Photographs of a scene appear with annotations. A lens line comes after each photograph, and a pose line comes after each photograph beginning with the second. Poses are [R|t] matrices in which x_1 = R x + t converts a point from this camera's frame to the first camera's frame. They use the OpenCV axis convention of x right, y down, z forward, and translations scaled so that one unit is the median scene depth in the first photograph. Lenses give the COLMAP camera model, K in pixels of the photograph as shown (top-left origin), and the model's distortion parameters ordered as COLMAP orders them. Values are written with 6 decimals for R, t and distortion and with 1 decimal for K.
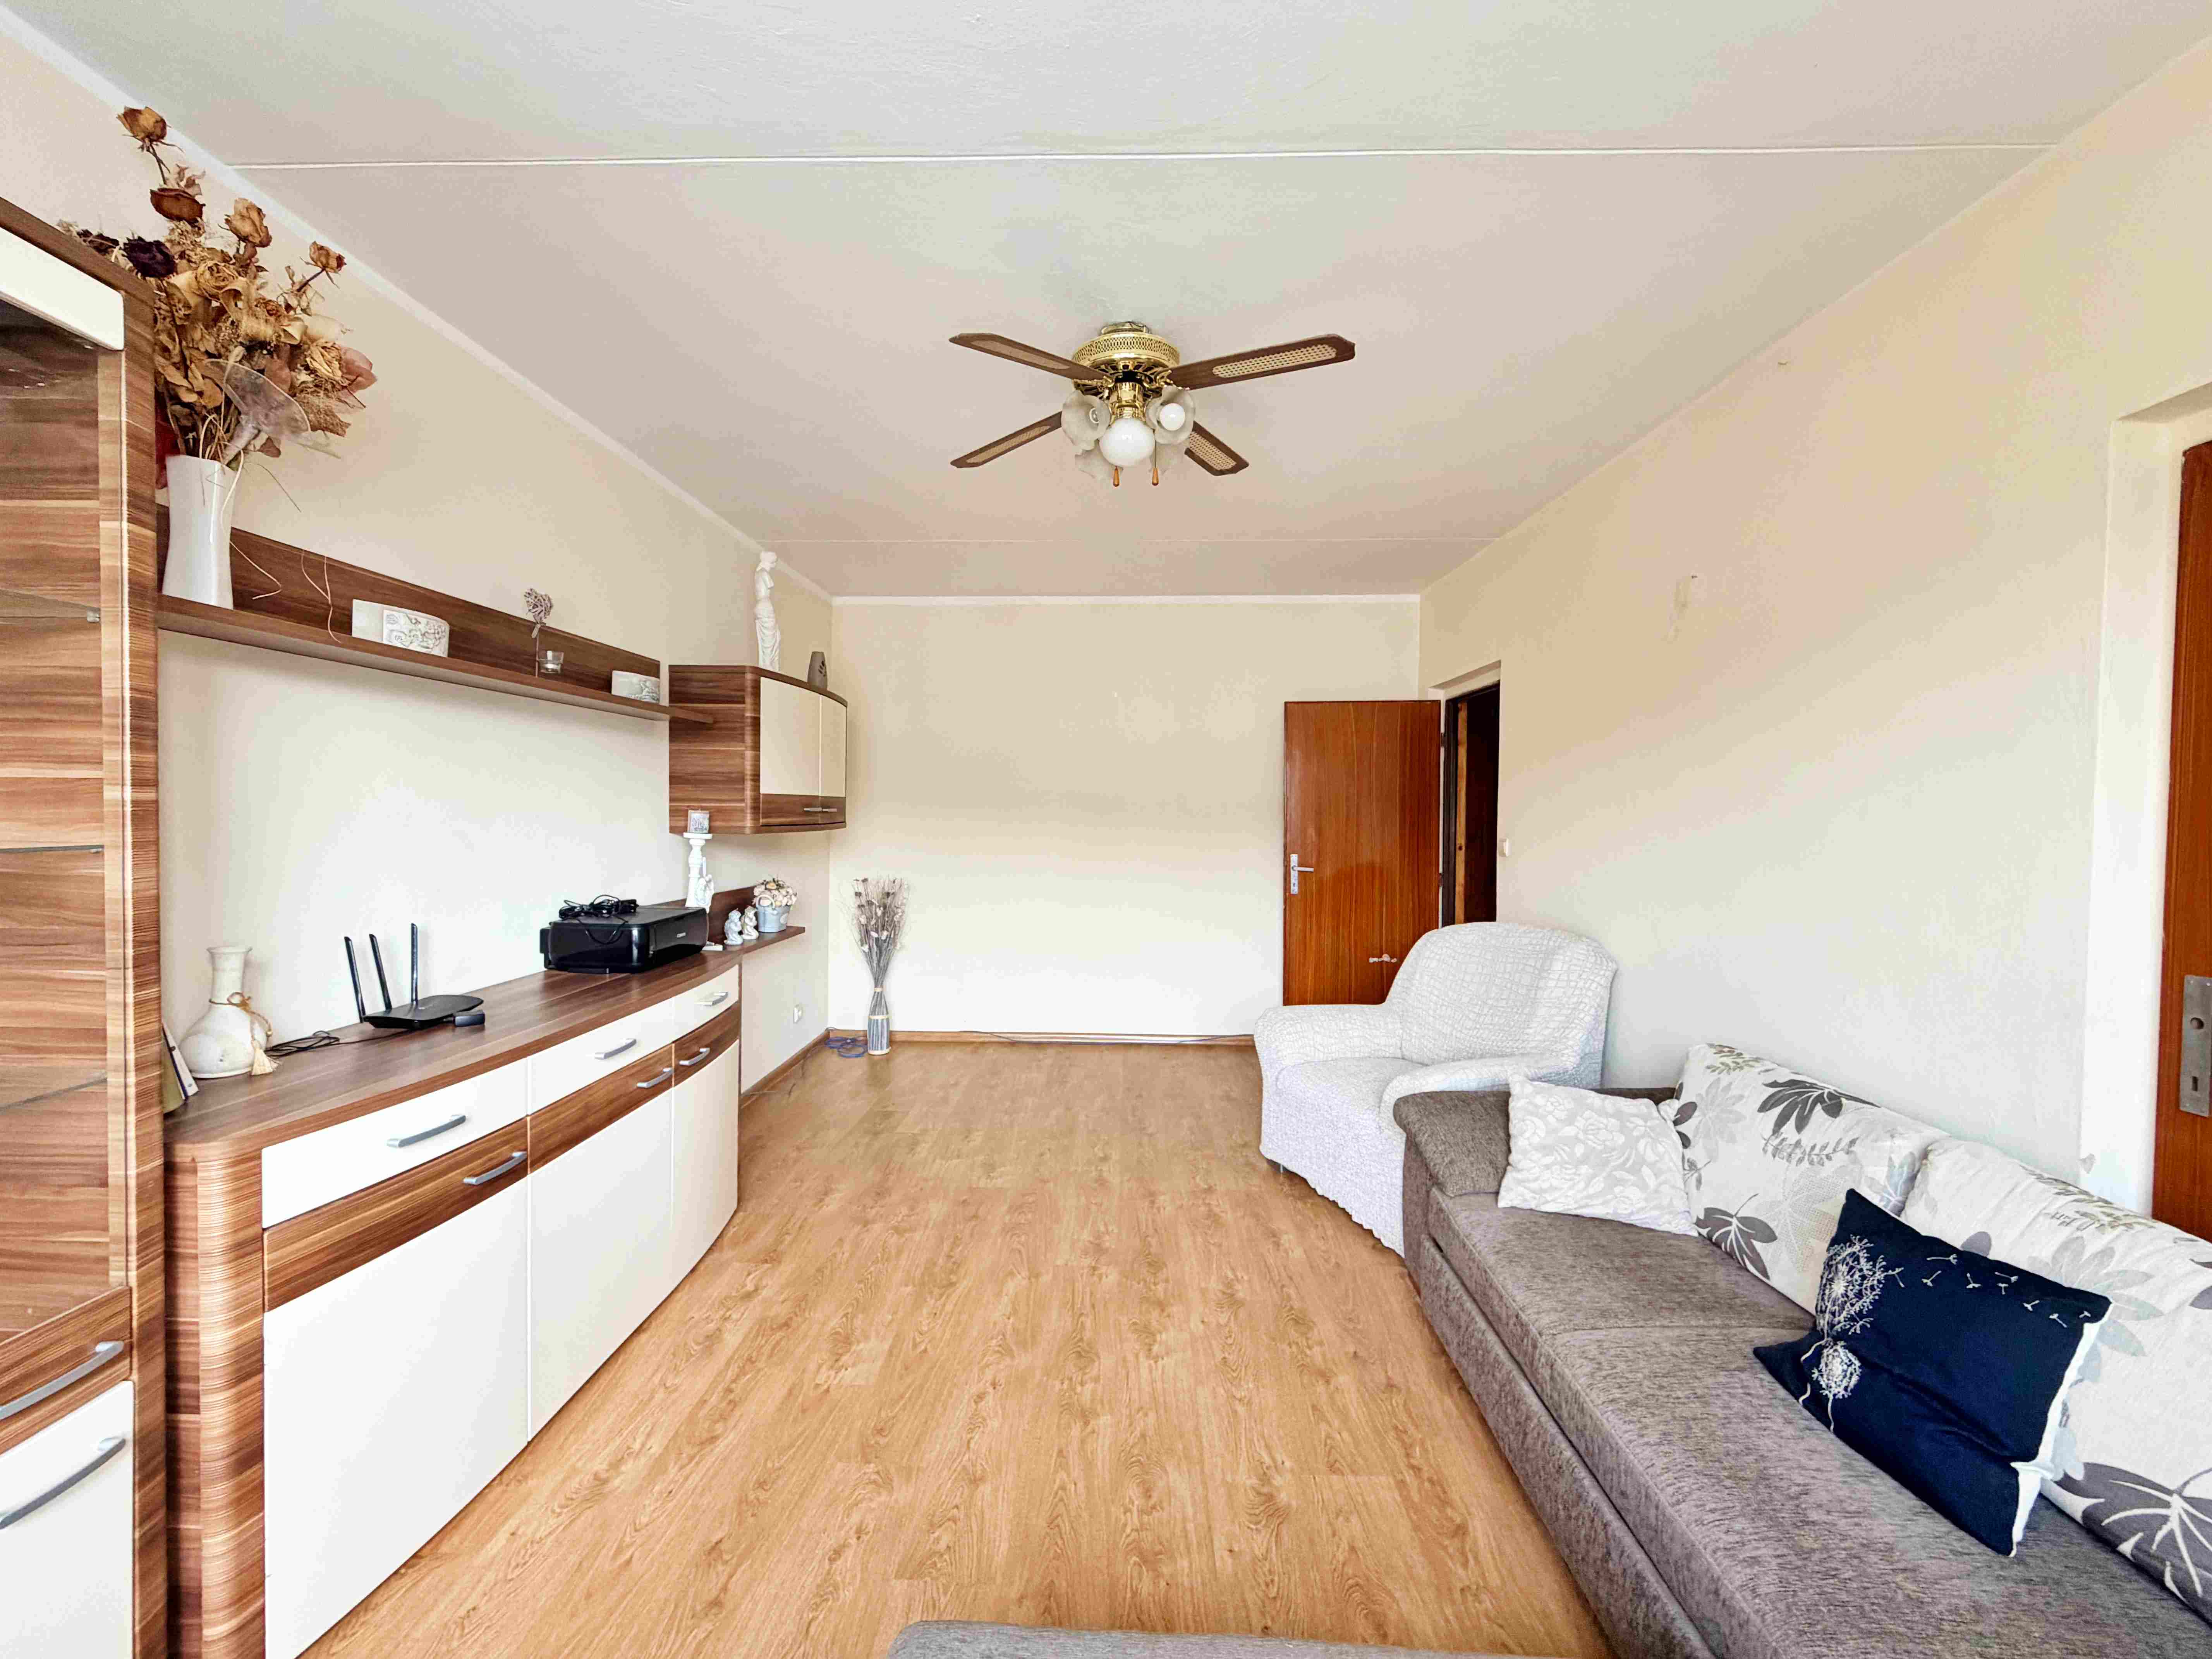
lens RADIAL K [[884.7, 0, 1109.3], [0, 884.7, 827.0], [0, 0, 1]] dist [-0.000035, -0.000258]
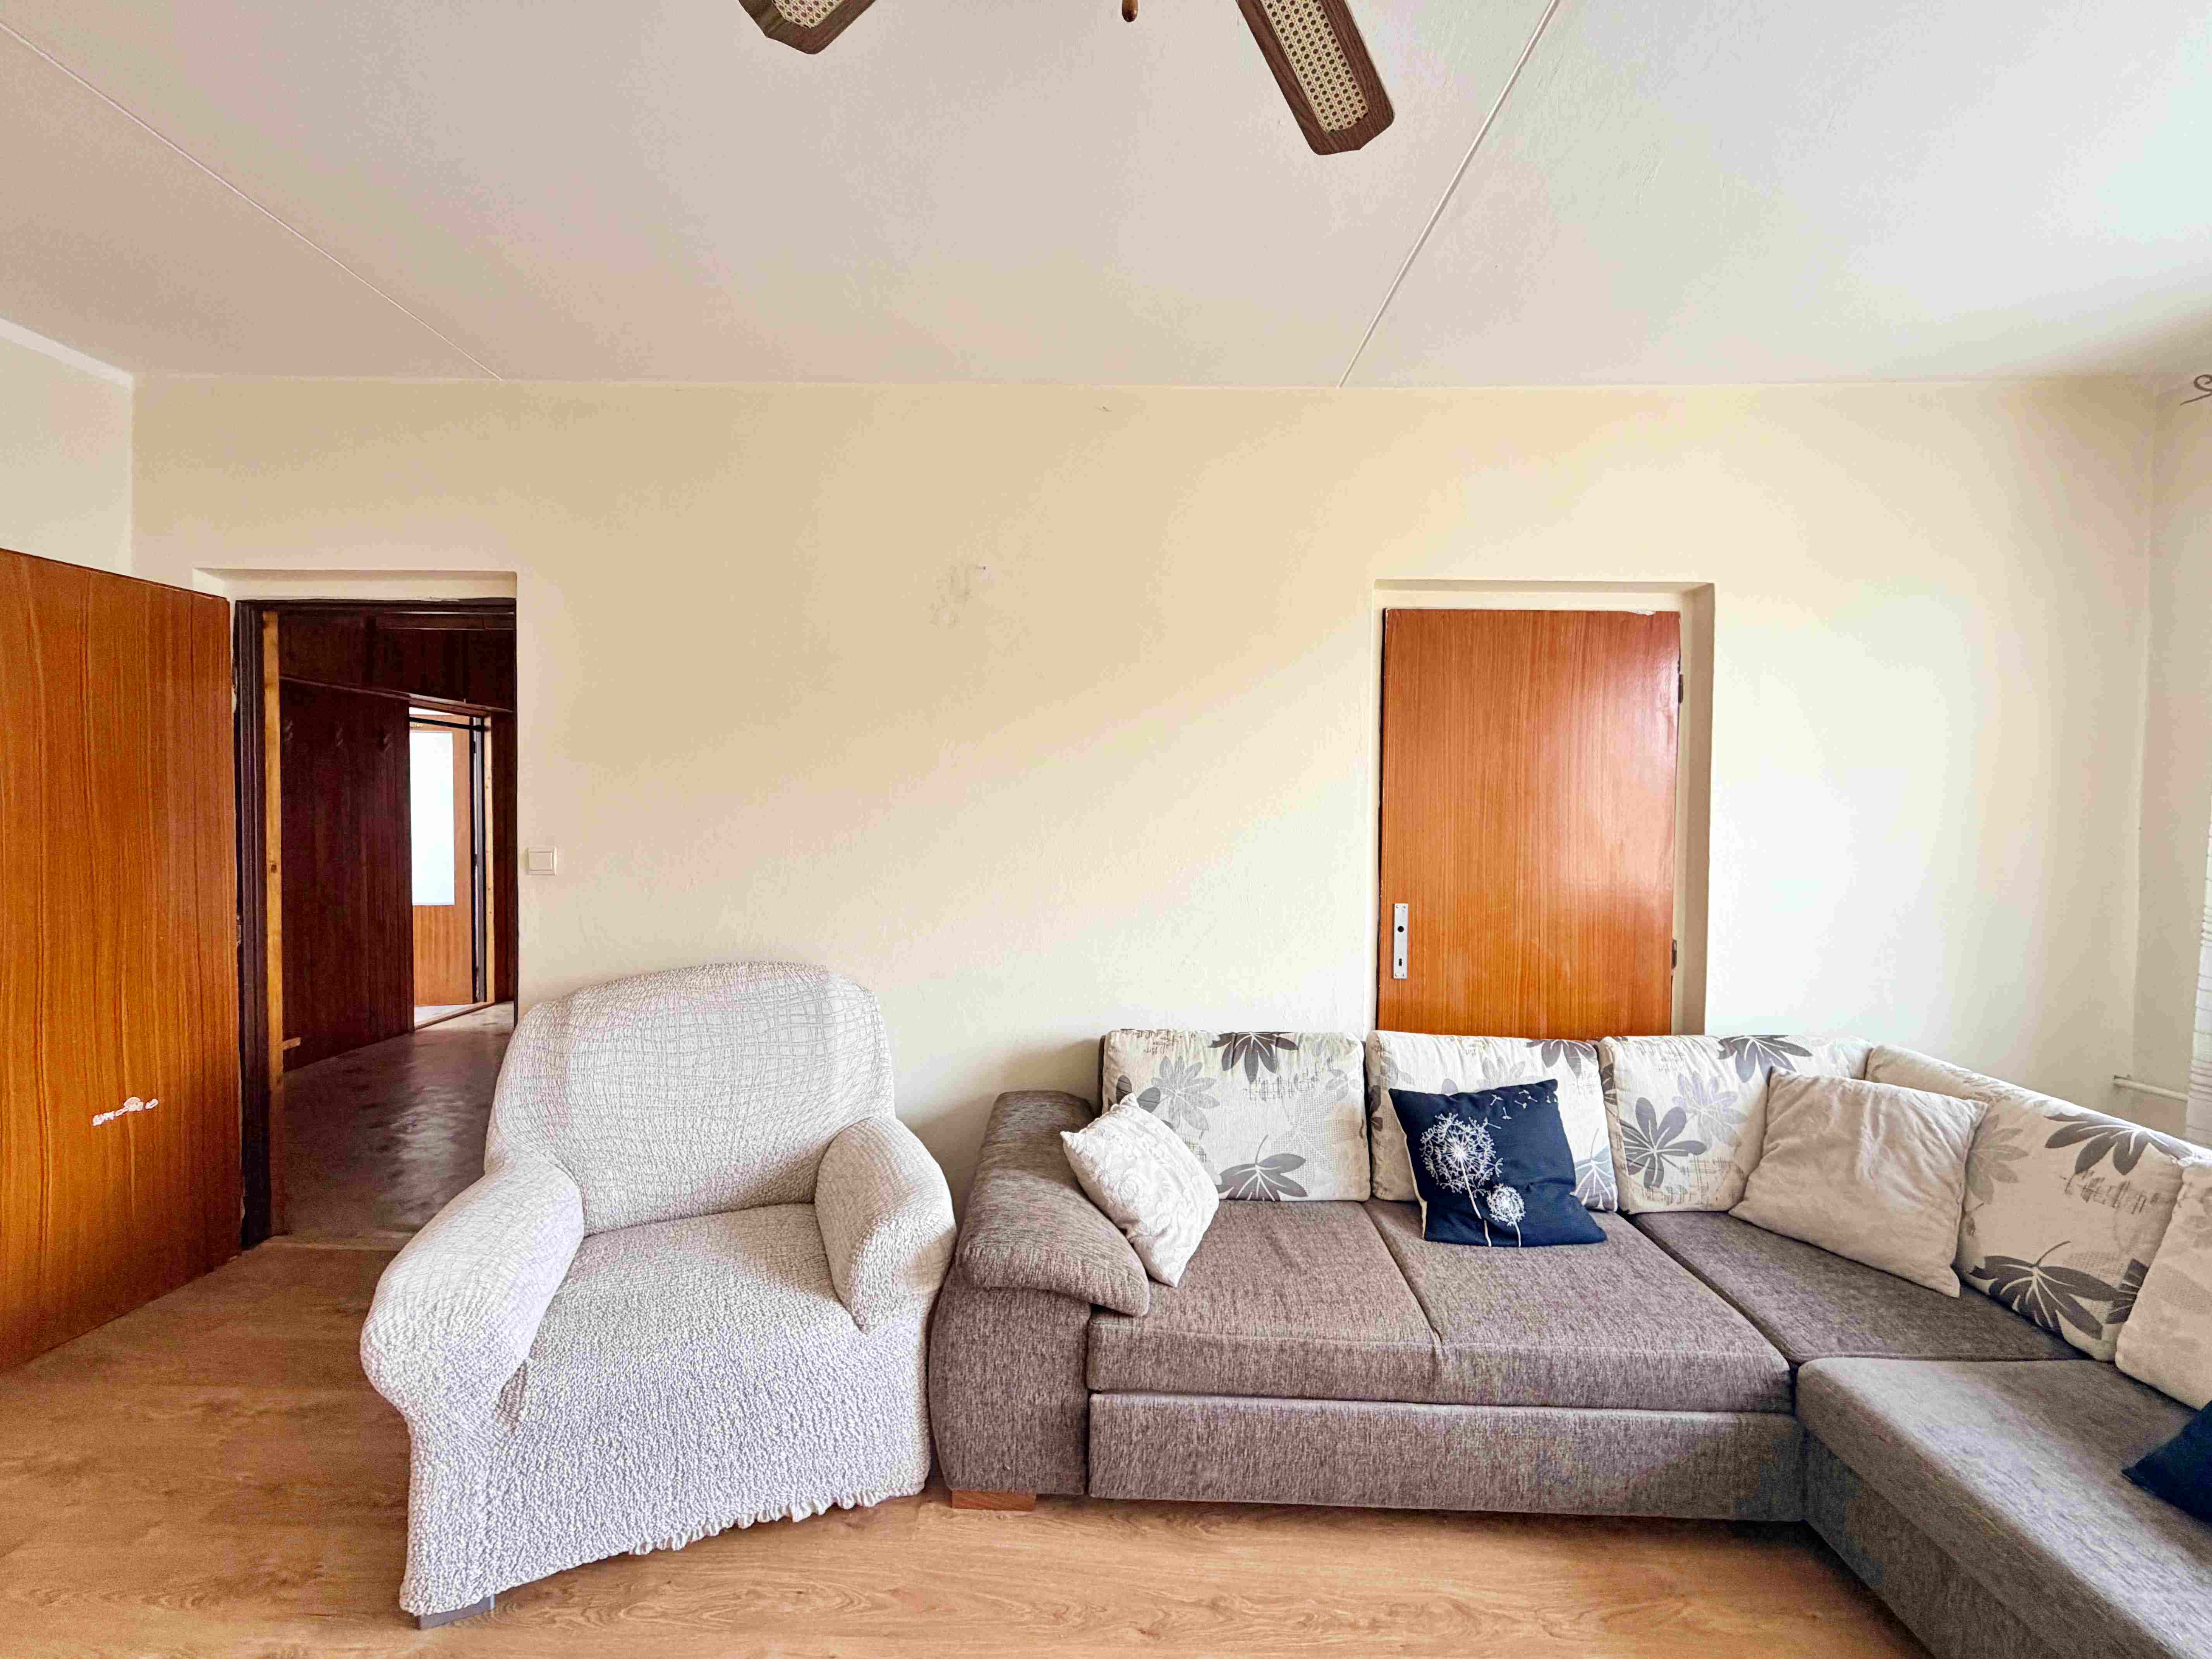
lens RADIAL K [[879.5, 0, 1096.0], [0, 879.5, 826.5], [0, 0, 1]] dist [0.000658, -0.000075]
pose [[-0.001563, -0.028699, 0.999587, -0.353837], [0.010139, 0.999536, 0.028713, -0.029290], [-0.999947, 0.010180, -0.001272, 0.997258]]
